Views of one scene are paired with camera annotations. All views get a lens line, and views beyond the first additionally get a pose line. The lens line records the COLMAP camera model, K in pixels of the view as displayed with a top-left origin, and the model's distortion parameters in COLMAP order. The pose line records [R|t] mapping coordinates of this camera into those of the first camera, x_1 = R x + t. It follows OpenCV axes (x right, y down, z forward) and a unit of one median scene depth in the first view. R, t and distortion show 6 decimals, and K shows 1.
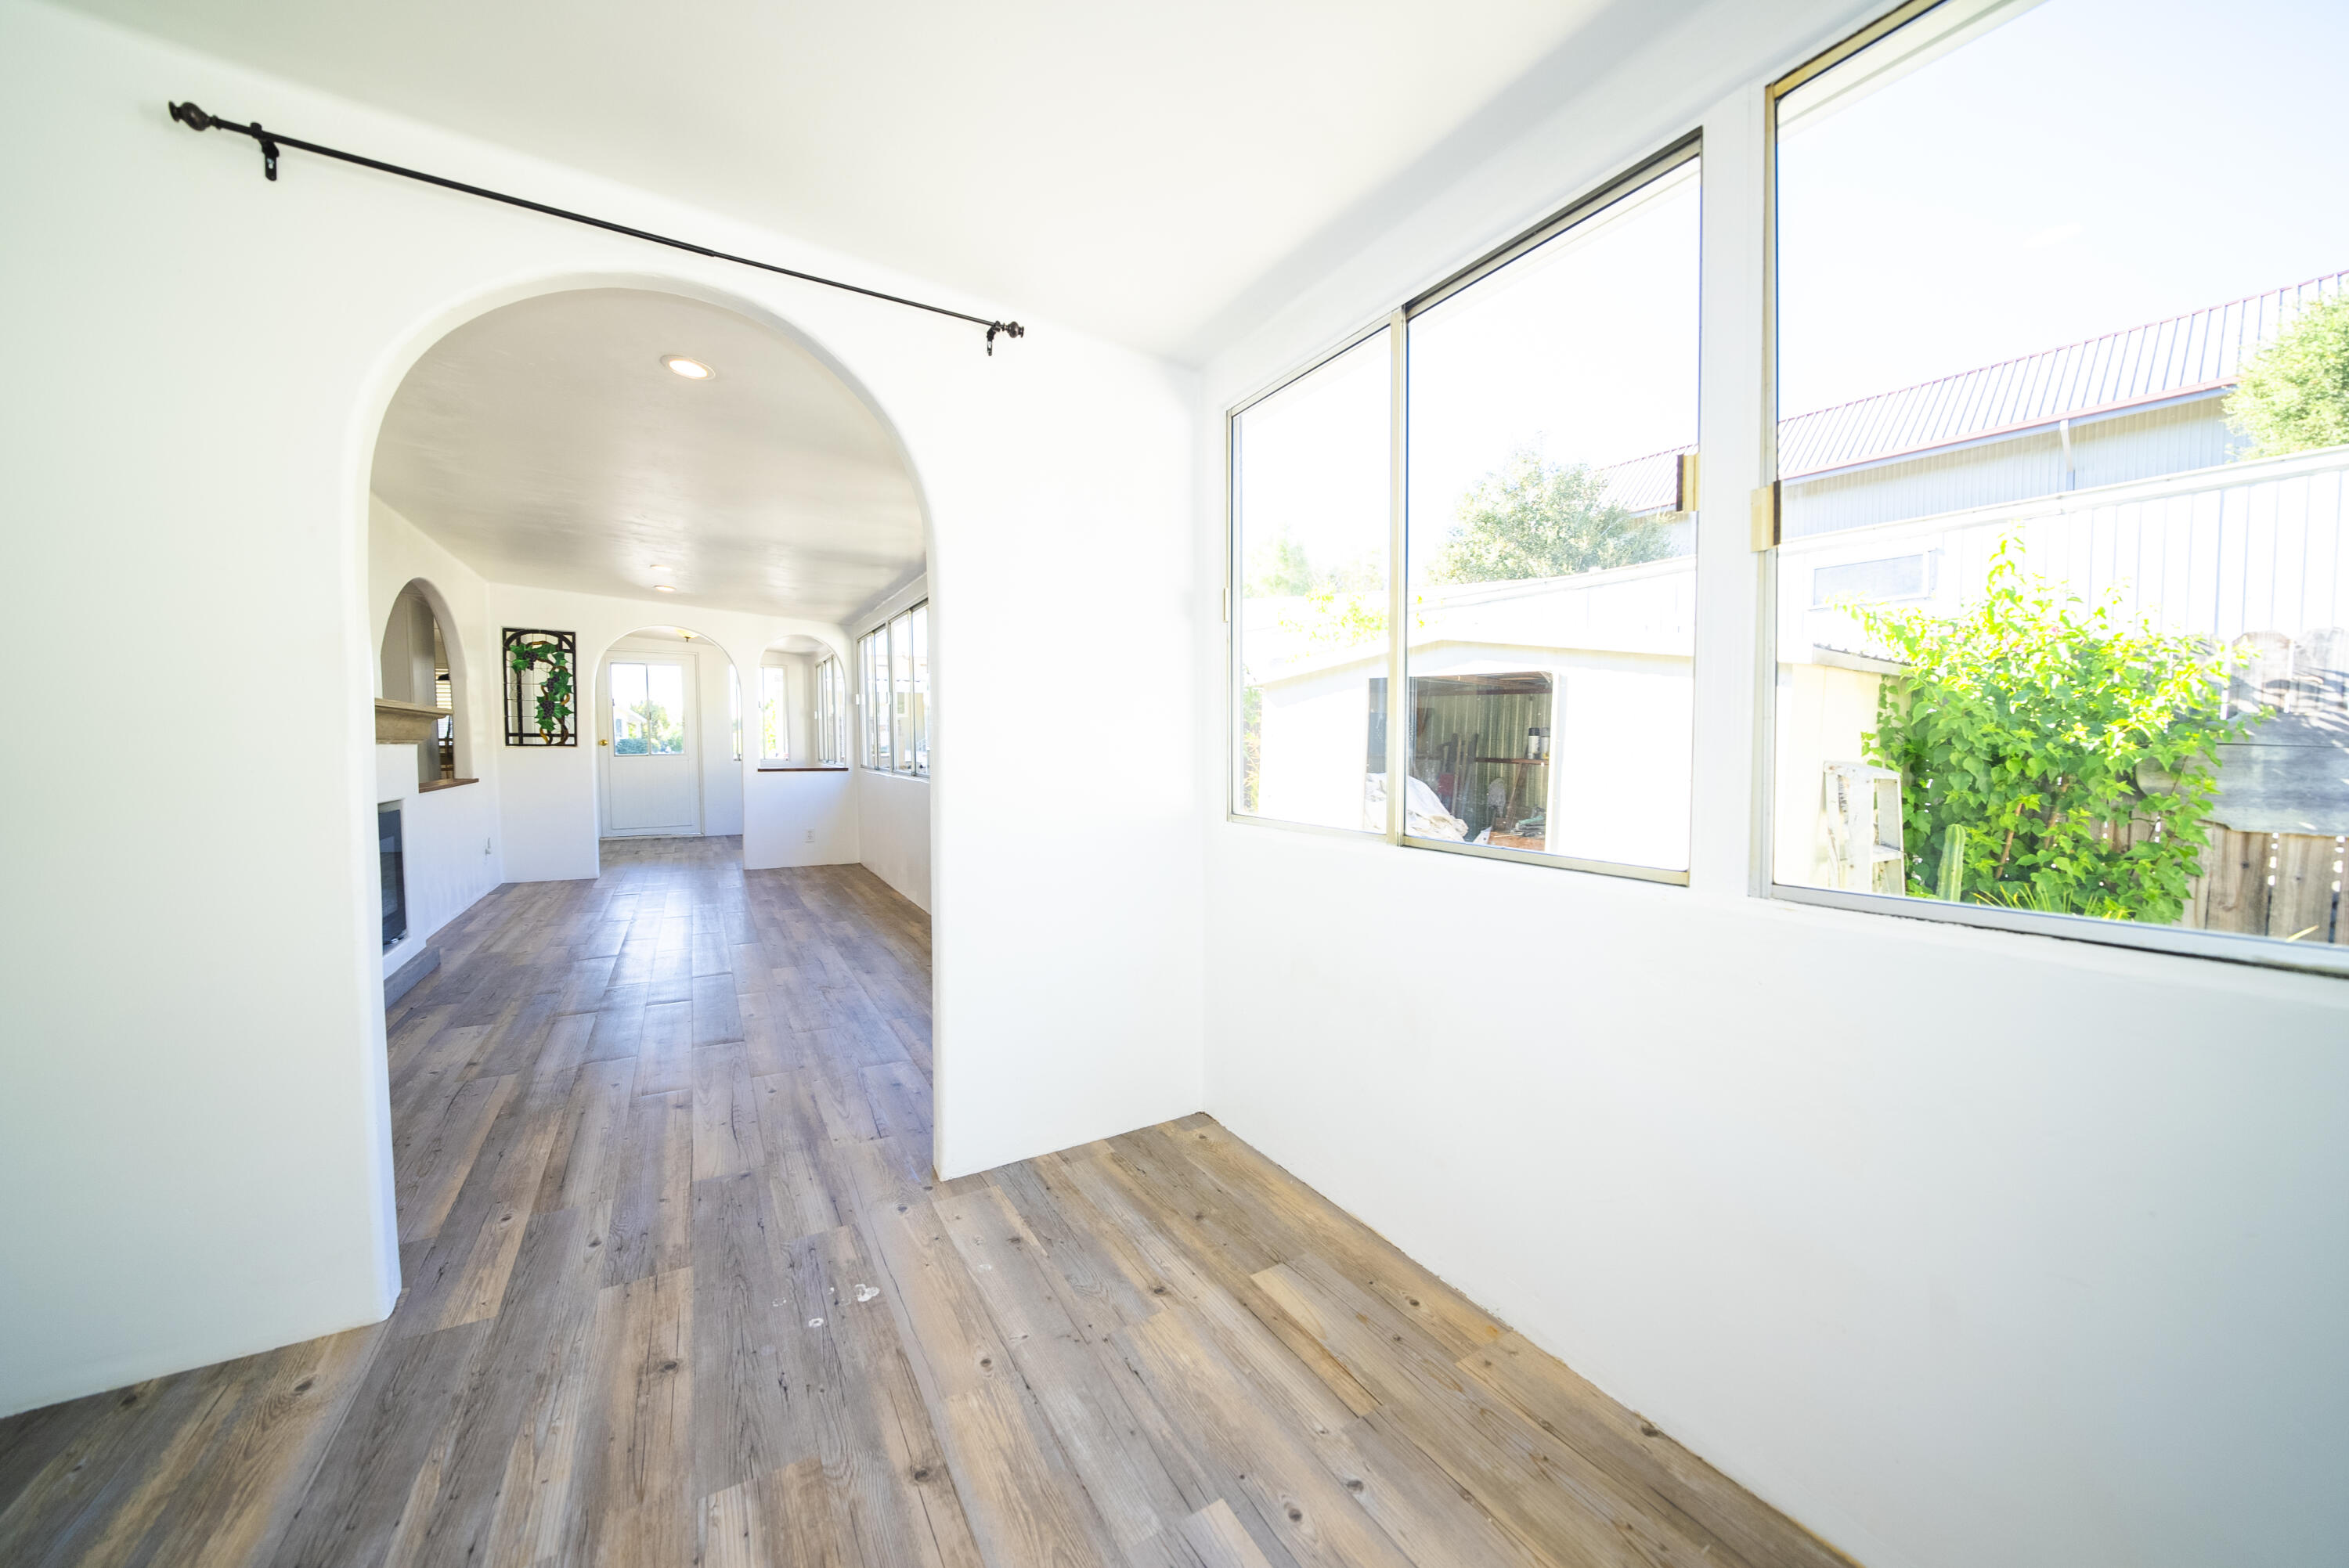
lens RADIAL K [[813.3, 0, 1170.4], [0, 813.3, 783.2], [0, 0, 1]] dist [-0.028514, 0.003122]
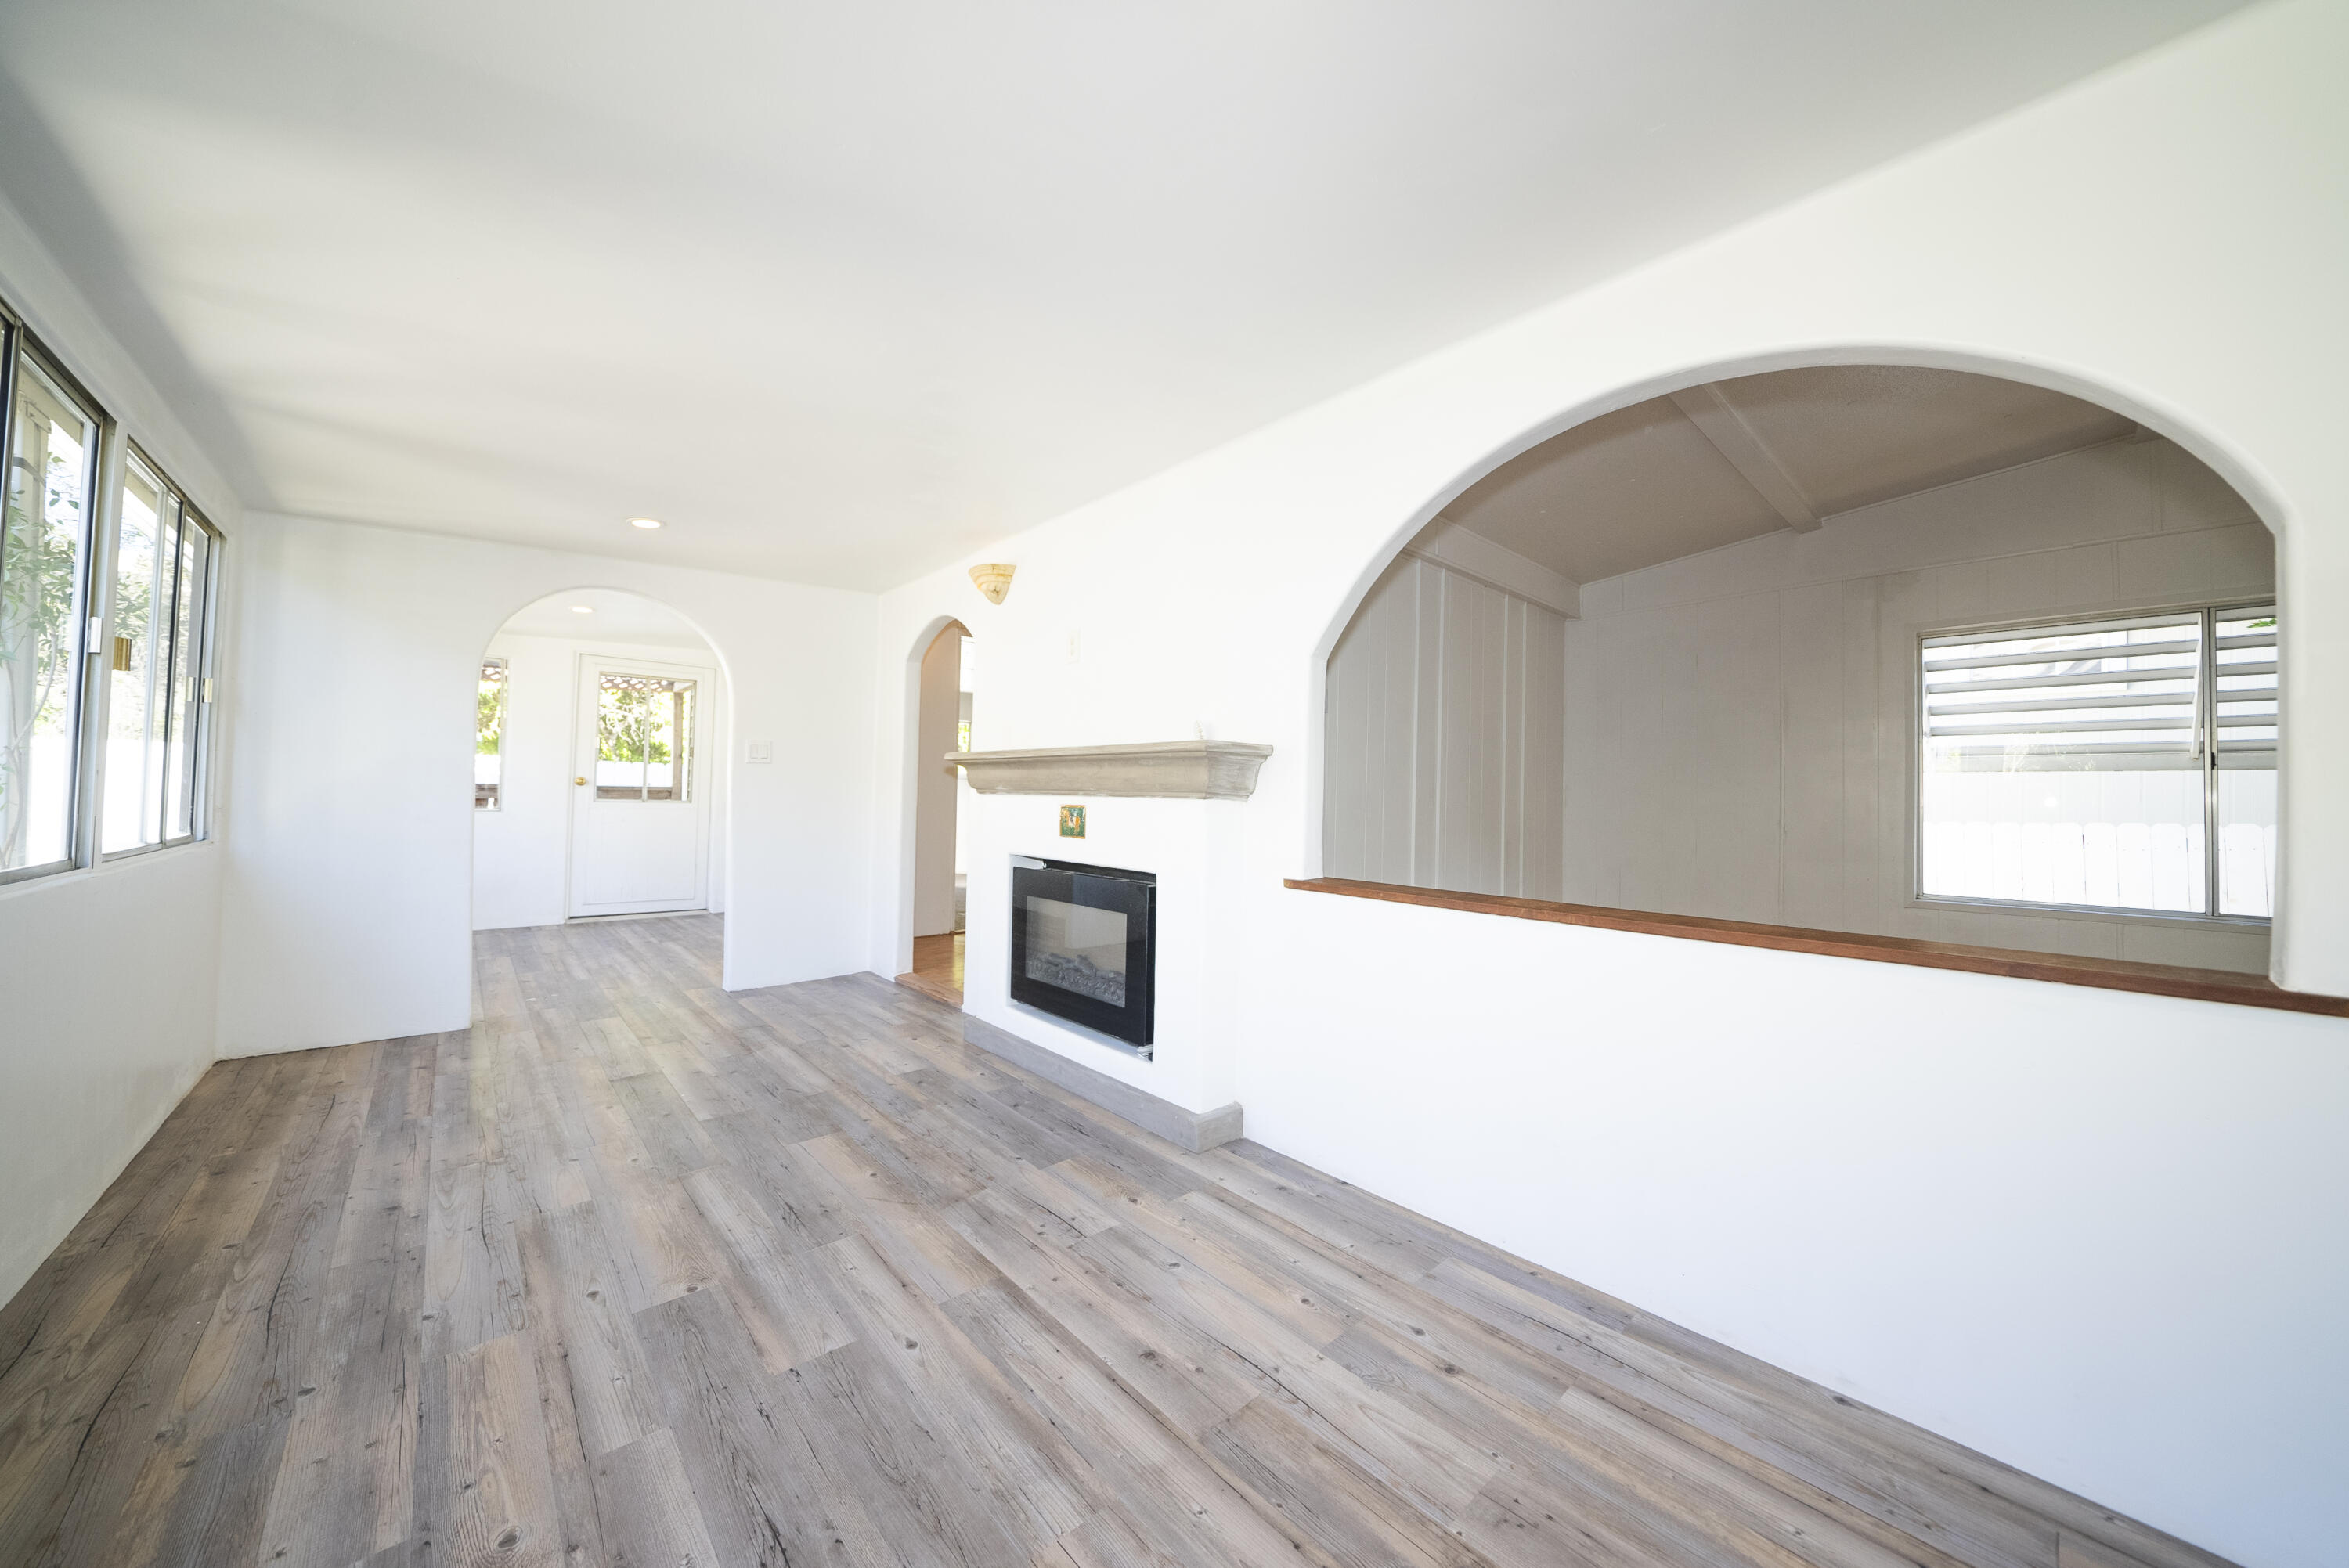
lens RADIAL K [[813.3, 0, 1170.4], [0, 813.3, 783.2], [0, 0, 1]] dist [-0.028514, 0.003122]
pose [[-0.980374, -0.025707, -0.195464, -0.477606], [-0.031749, 0.999108, 0.027840, -0.049200], [0.194574, 0.033499, -0.980316, 0.995016]]
